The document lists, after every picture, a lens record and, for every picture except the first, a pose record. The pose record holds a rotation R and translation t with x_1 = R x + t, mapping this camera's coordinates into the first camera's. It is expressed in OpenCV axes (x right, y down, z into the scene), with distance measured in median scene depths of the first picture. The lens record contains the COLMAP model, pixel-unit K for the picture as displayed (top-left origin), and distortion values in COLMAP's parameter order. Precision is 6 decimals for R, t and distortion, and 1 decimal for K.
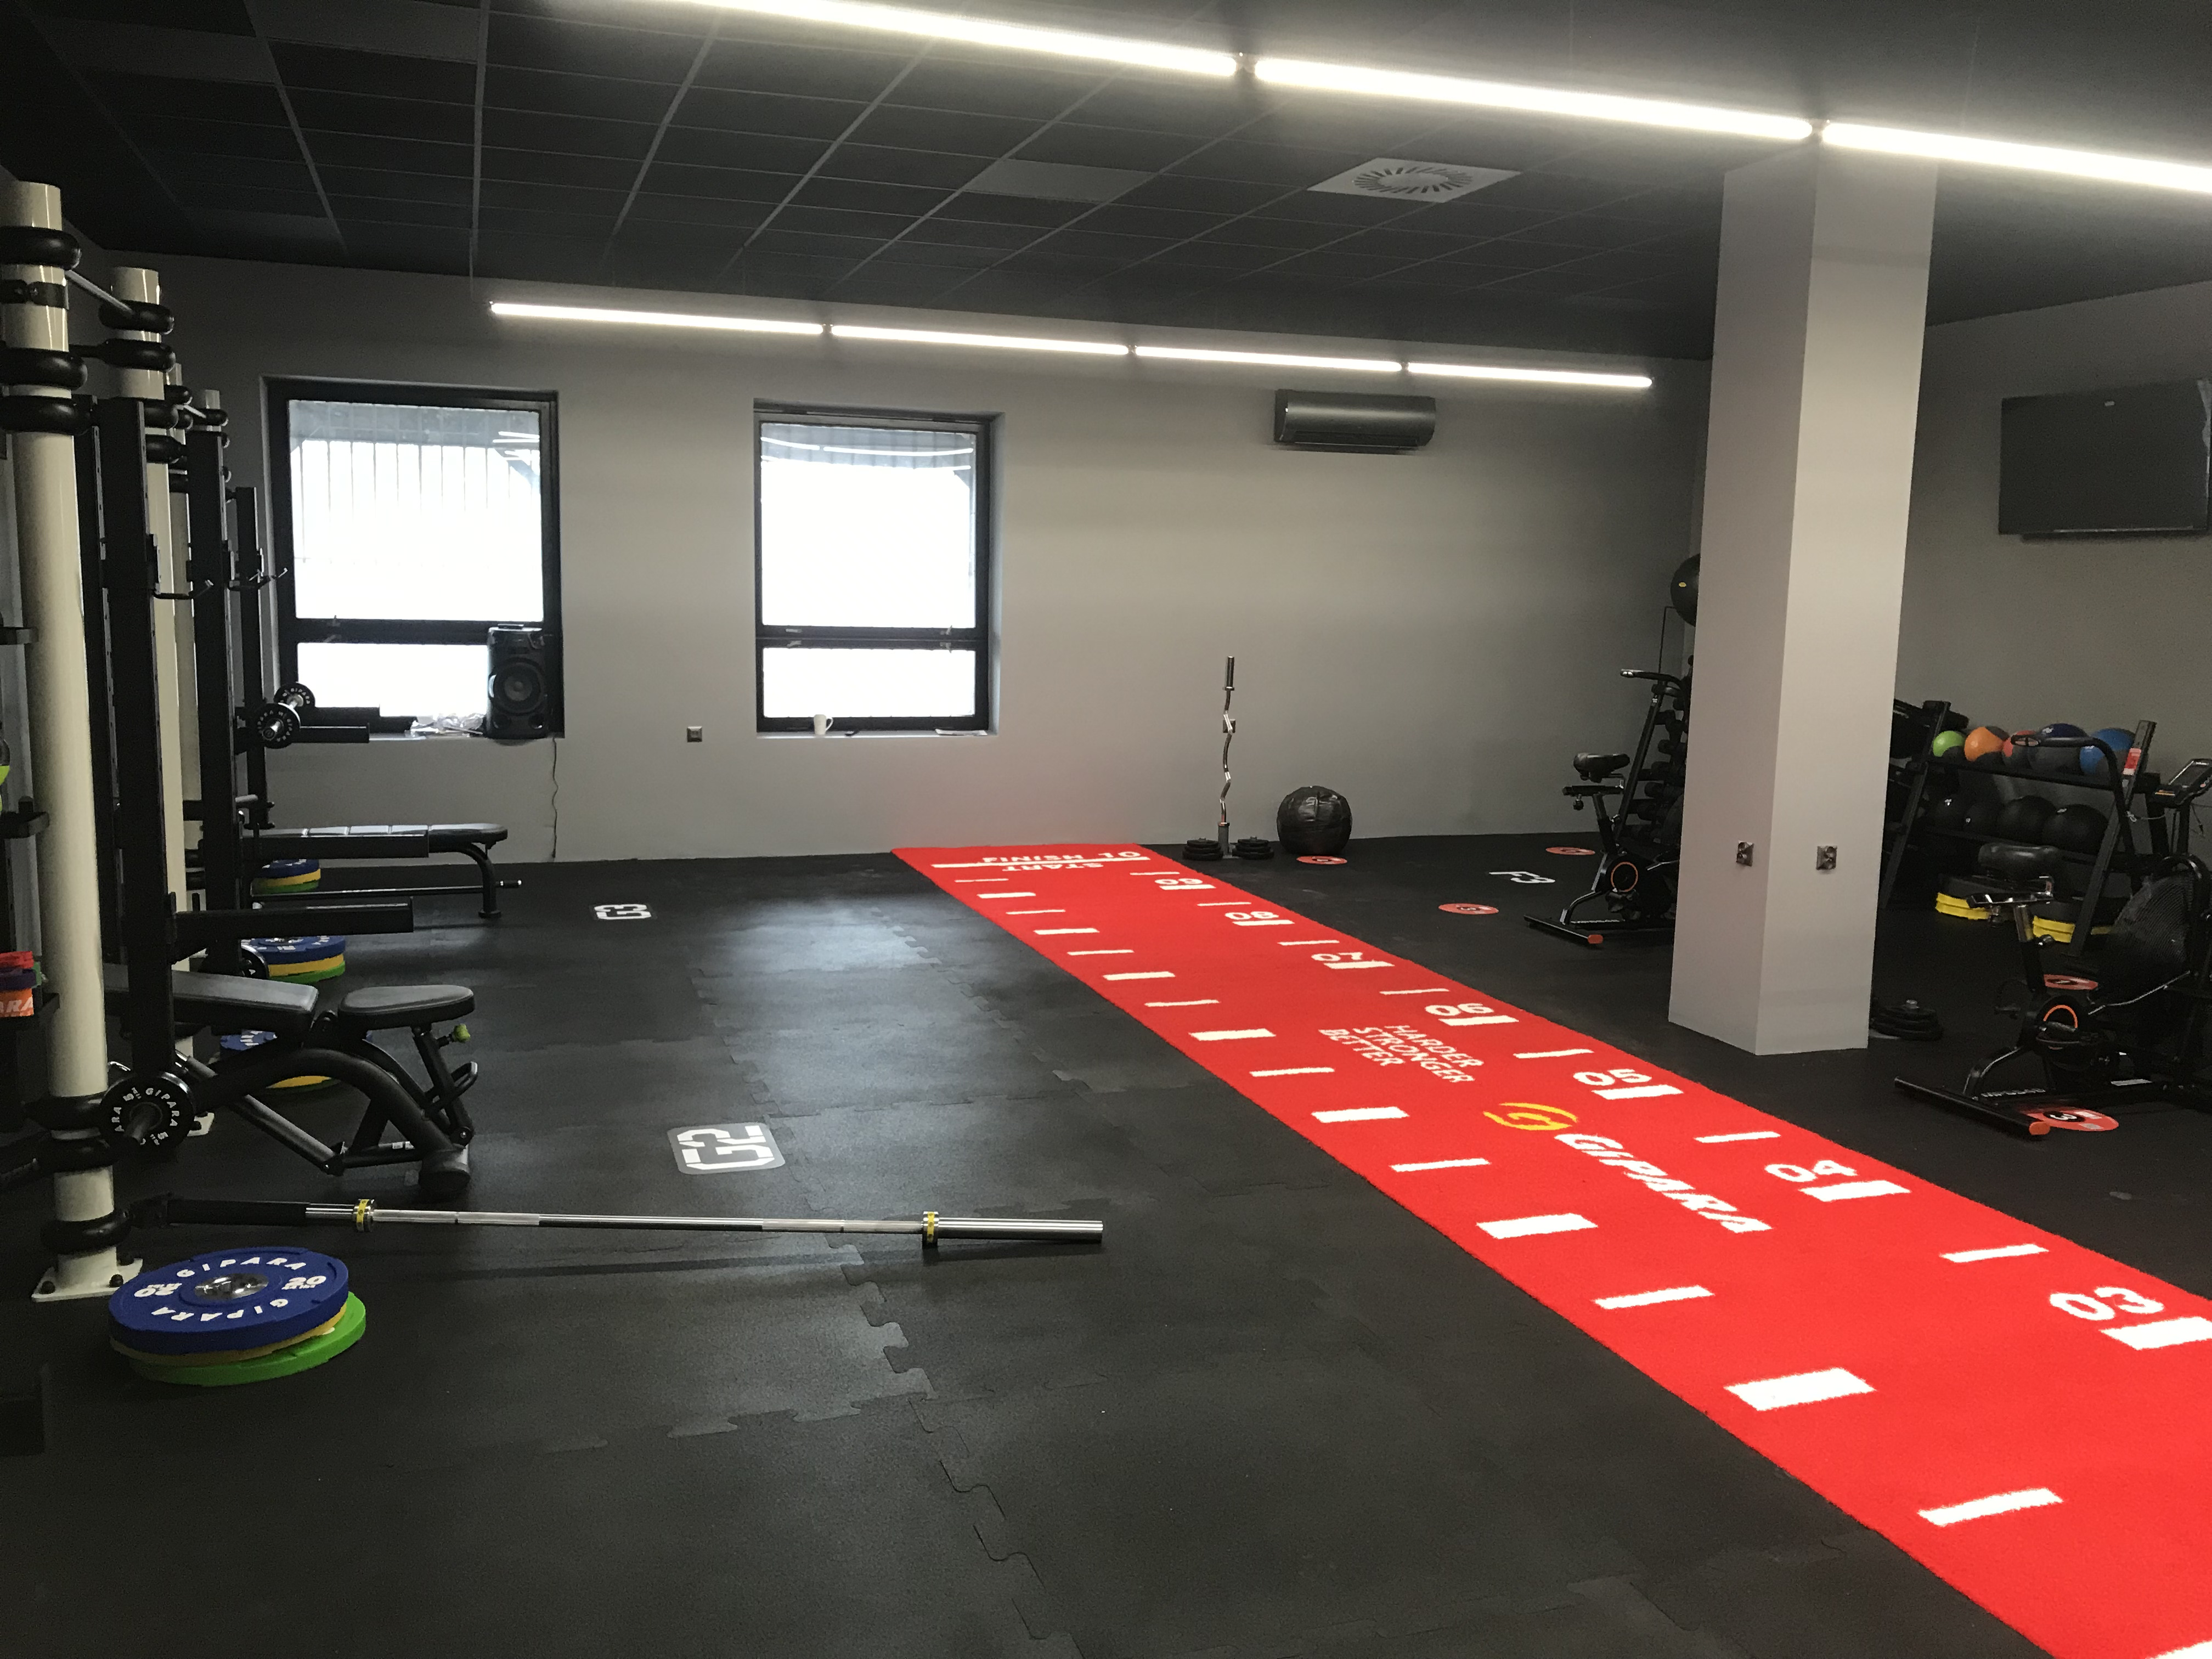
lens RADIAL K [[1799.2, 0, 1106.0], [0, 1799.2, 829.5], [0, 0, 1]] dist [0.064006, -0.077065]
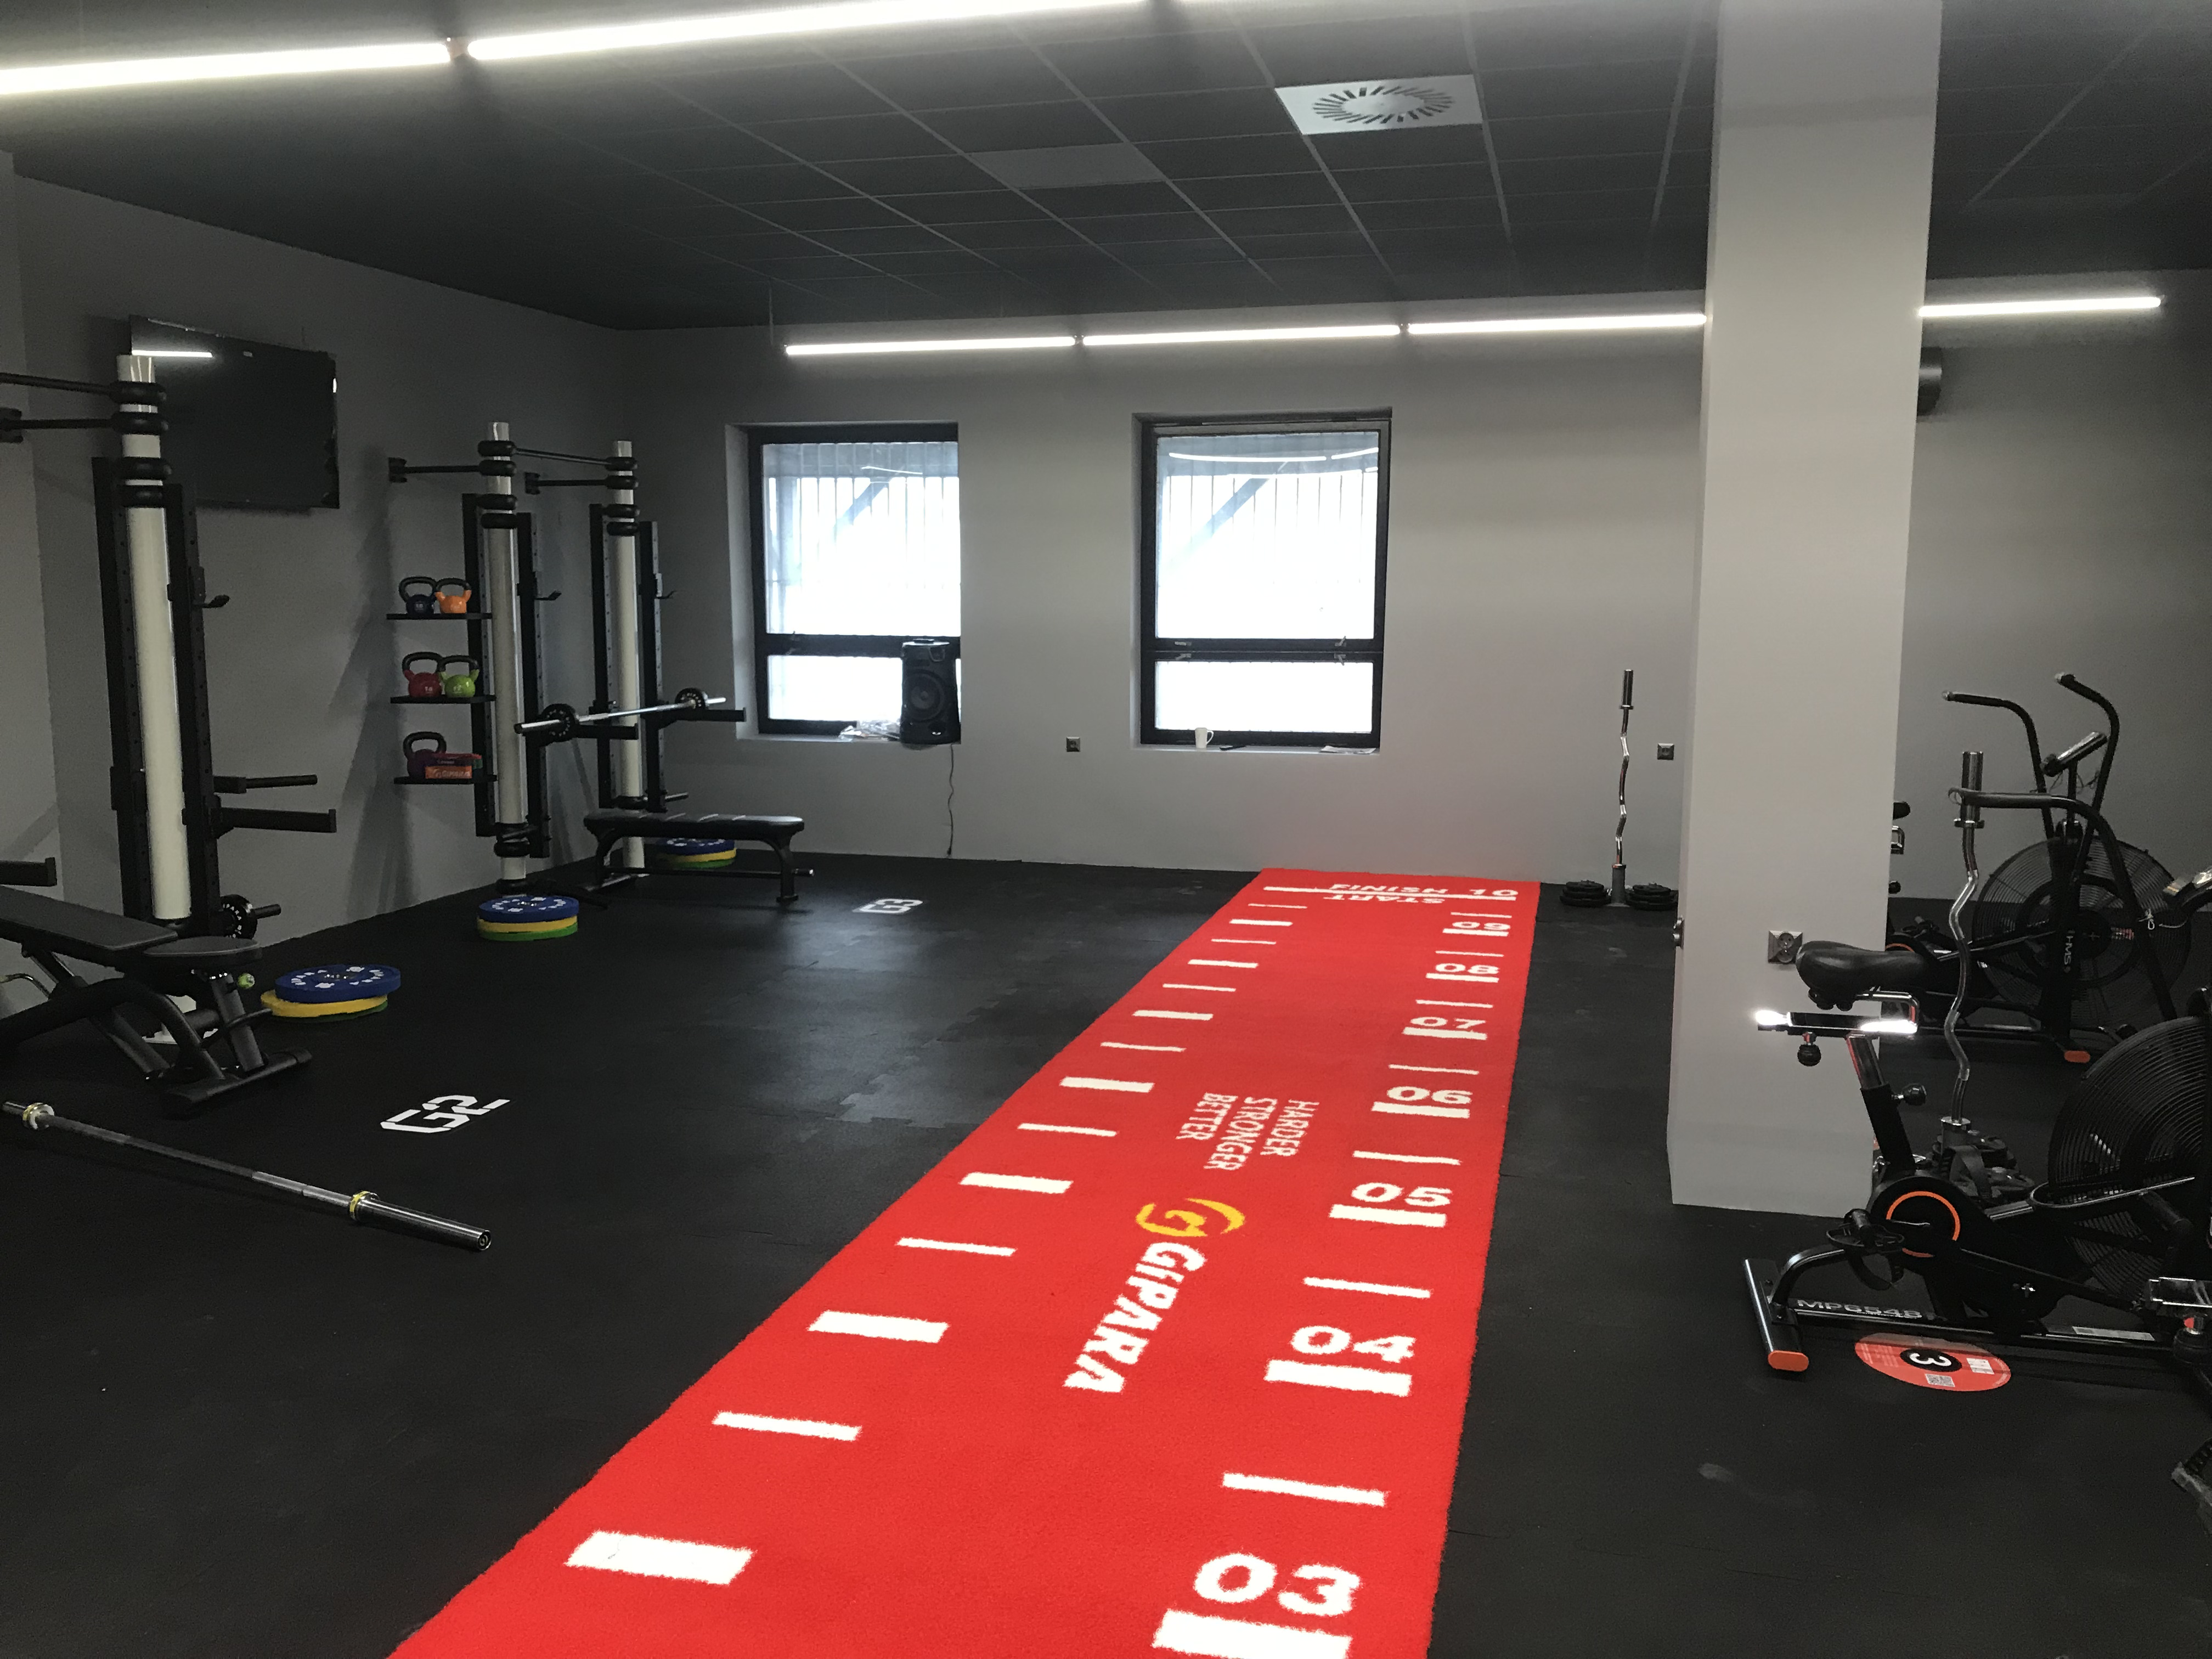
lens RADIAL K [[1800.2, 0, 1106.0], [0, 1800.2, 829.5], [0, 0, 1]] dist [0.136888, -0.263069]
pose [[0.830289, 0.054751, -0.554637, 0.429953], [-0.059949, 0.998163, 0.008790, -0.016646], [0.554099, 0.025952, 0.832046, 0.181895]]
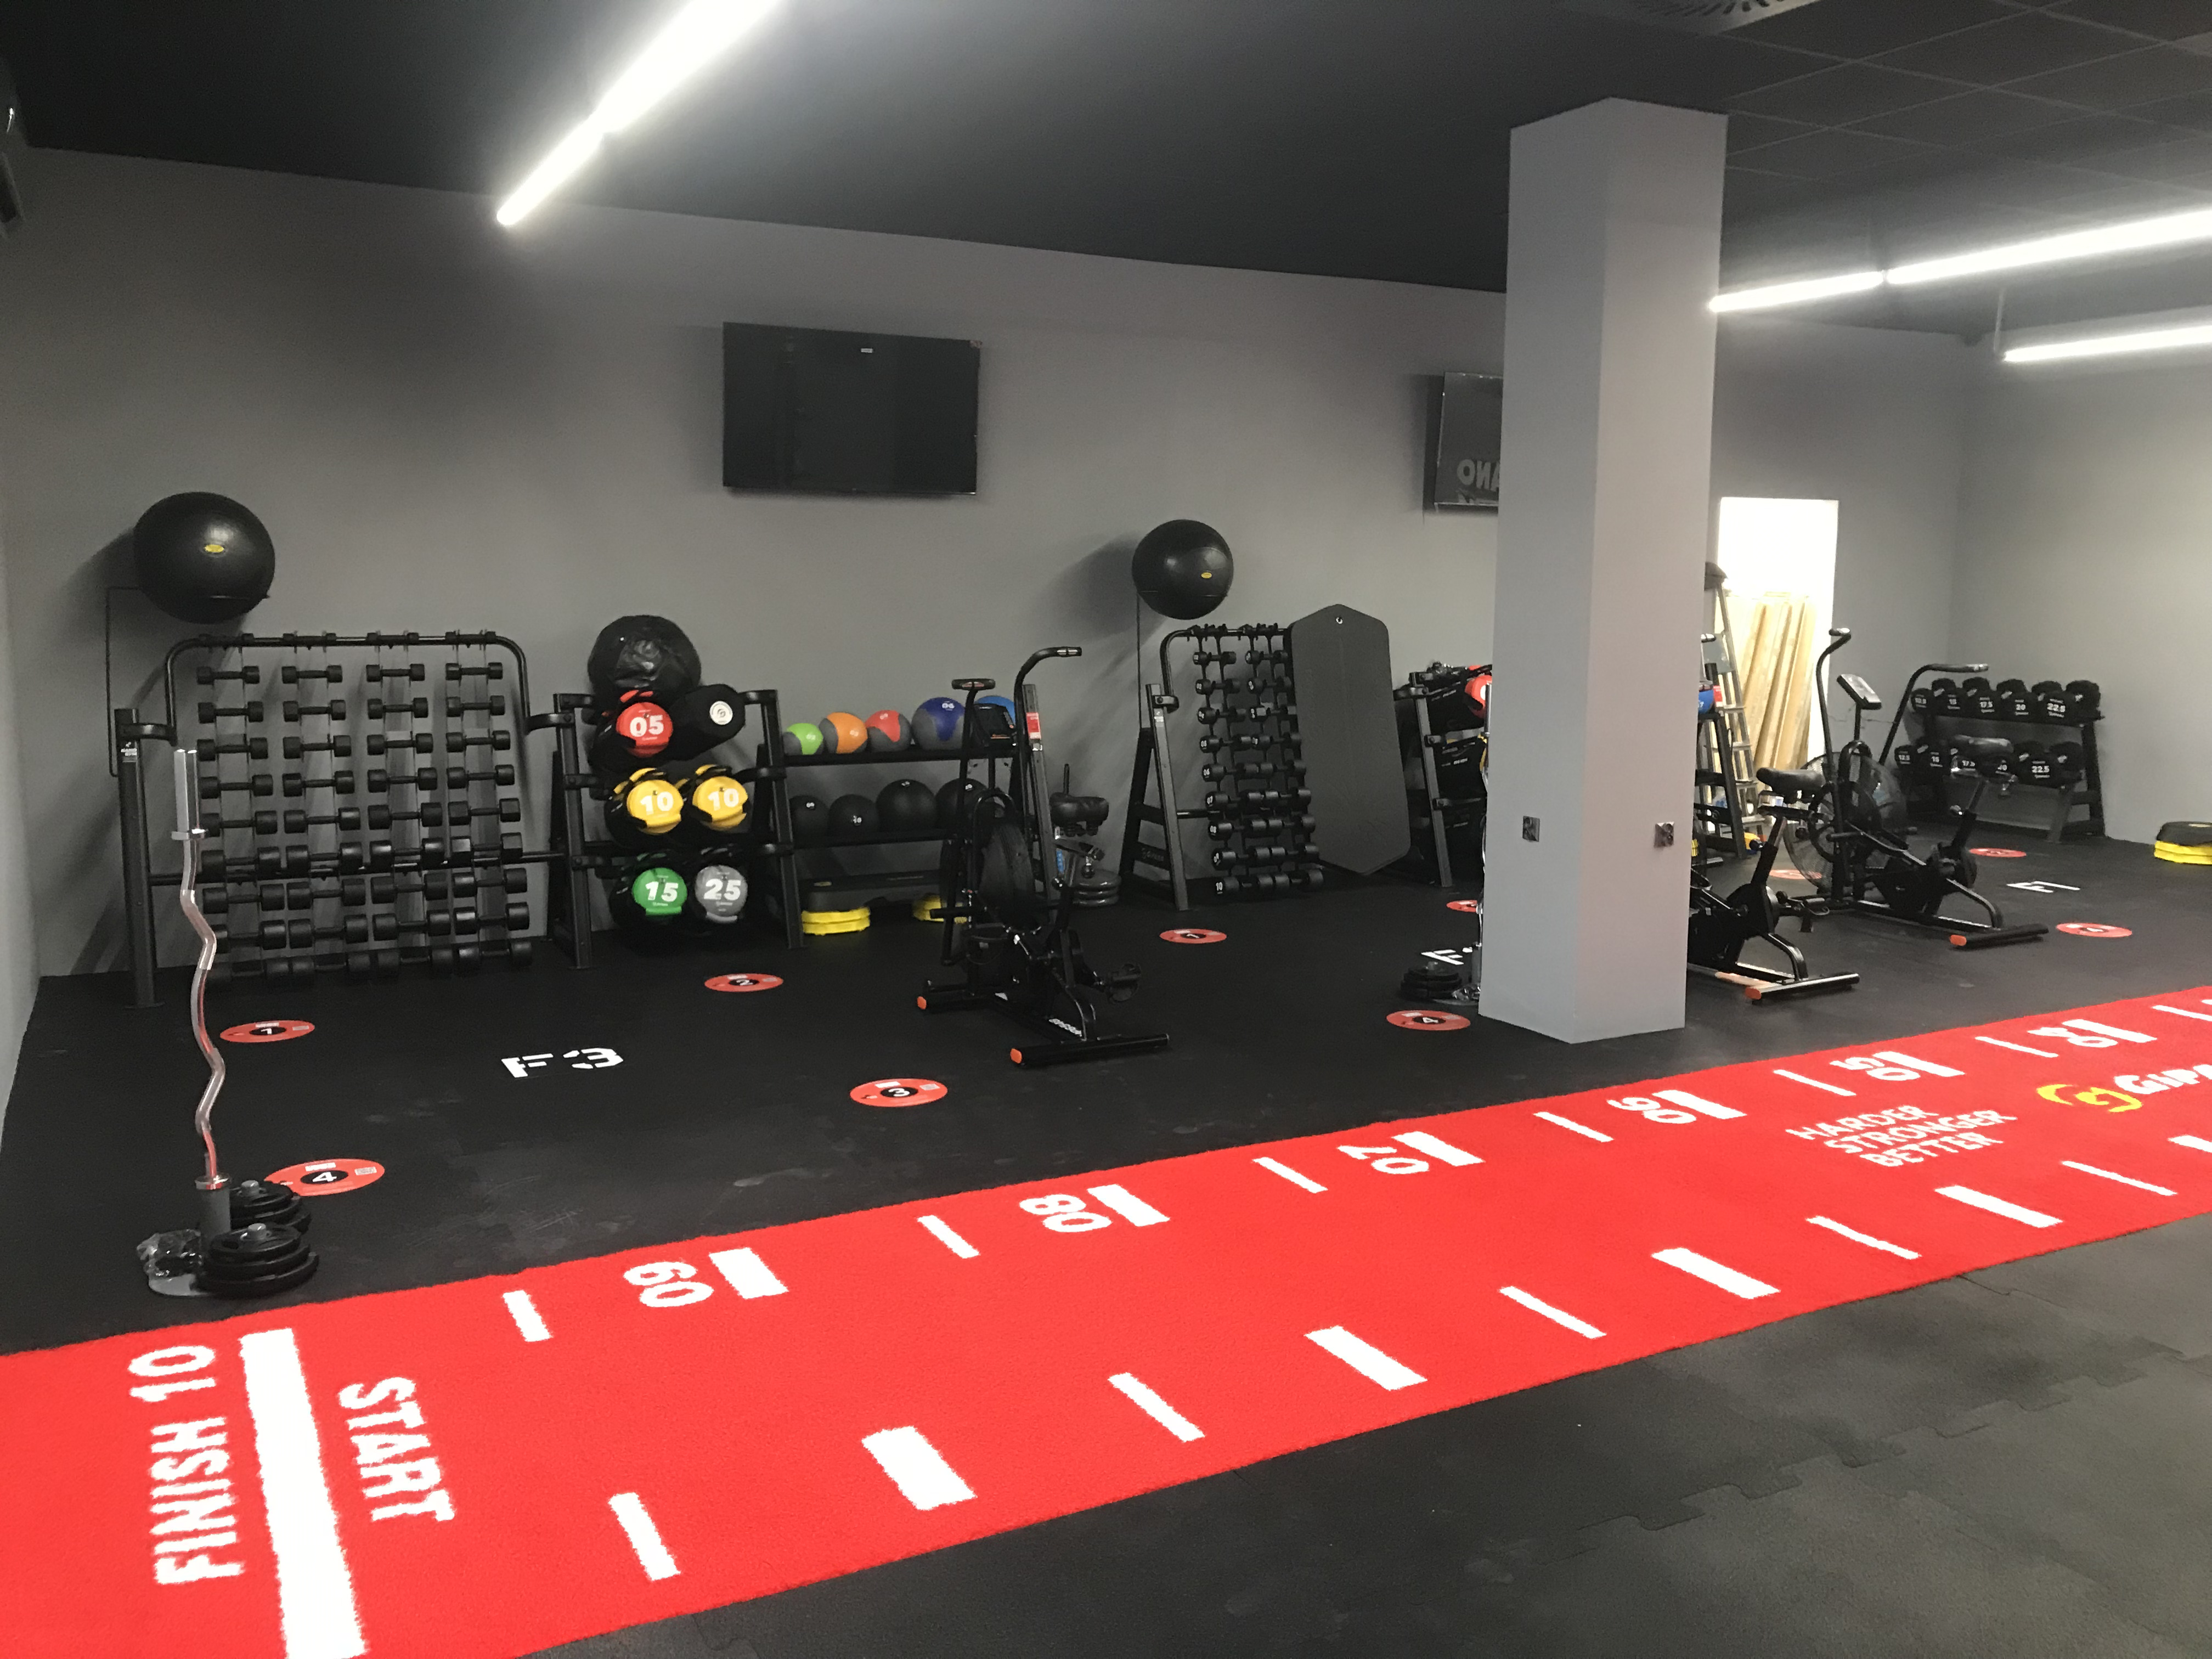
lens RADIAL K [[1799.2, 0, 1106.0], [0, 1799.2, 829.5], [0, 0, 1]] dist [0.064006, -0.077065]
pose [[-0.163848, -0.159957, 0.973431, -0.259151], [0.122172, 0.975880, 0.180923, -0.088934], [-0.978891, 0.148569, -0.140354, 0.646205]]
